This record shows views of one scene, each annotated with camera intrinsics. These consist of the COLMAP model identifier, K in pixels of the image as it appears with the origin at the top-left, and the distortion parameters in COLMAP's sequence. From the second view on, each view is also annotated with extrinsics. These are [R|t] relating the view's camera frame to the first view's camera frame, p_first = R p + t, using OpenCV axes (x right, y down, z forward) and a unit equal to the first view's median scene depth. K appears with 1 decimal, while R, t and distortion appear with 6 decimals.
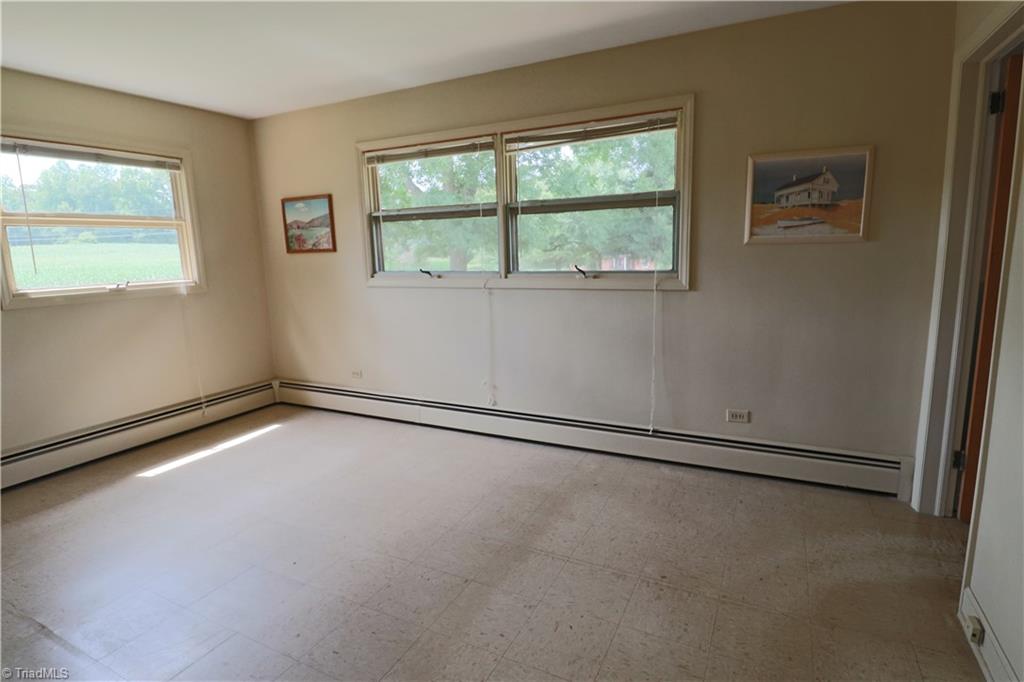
lens RADIAL K [[529.2, 0, 506.2], [0, 529.2, 336.1], [0, 0, 1]] dist [0.000575, -0.010974]
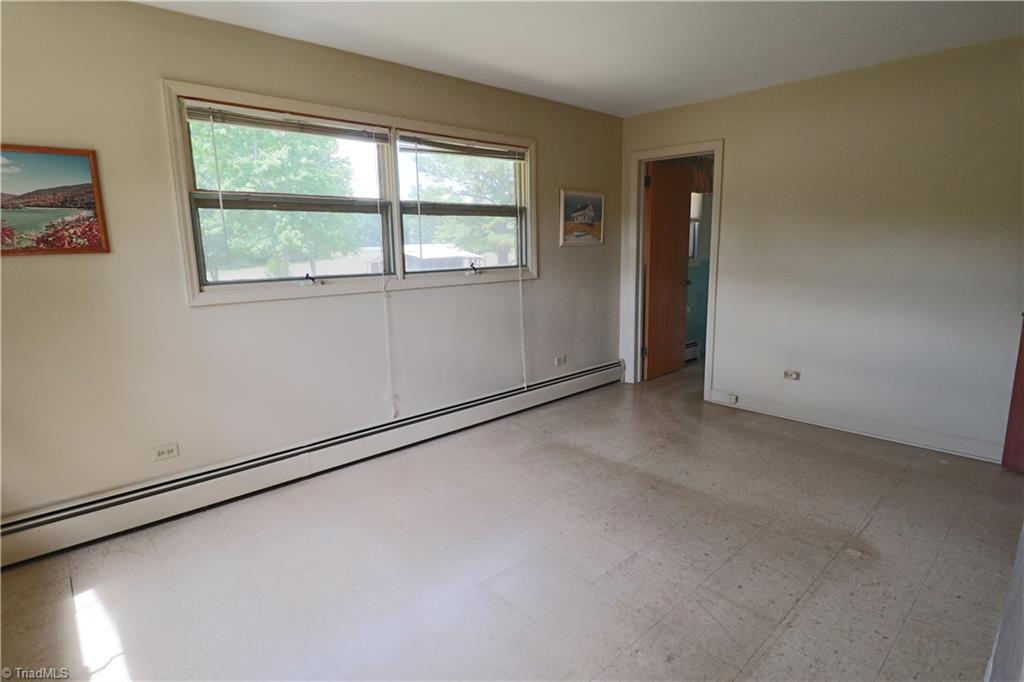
lens RADIAL K [[529.2, 0, 531.8], [0, 529.2, 333.7], [0, 0, 1]] dist [0.000575, -0.010974]
pose [[0.337050, -0.137697, 0.931363, -0.975295], [0.163189, 0.982818, 0.086248, -0.066459], [-0.927236, 0.122918, 0.353730, 0.532568]]
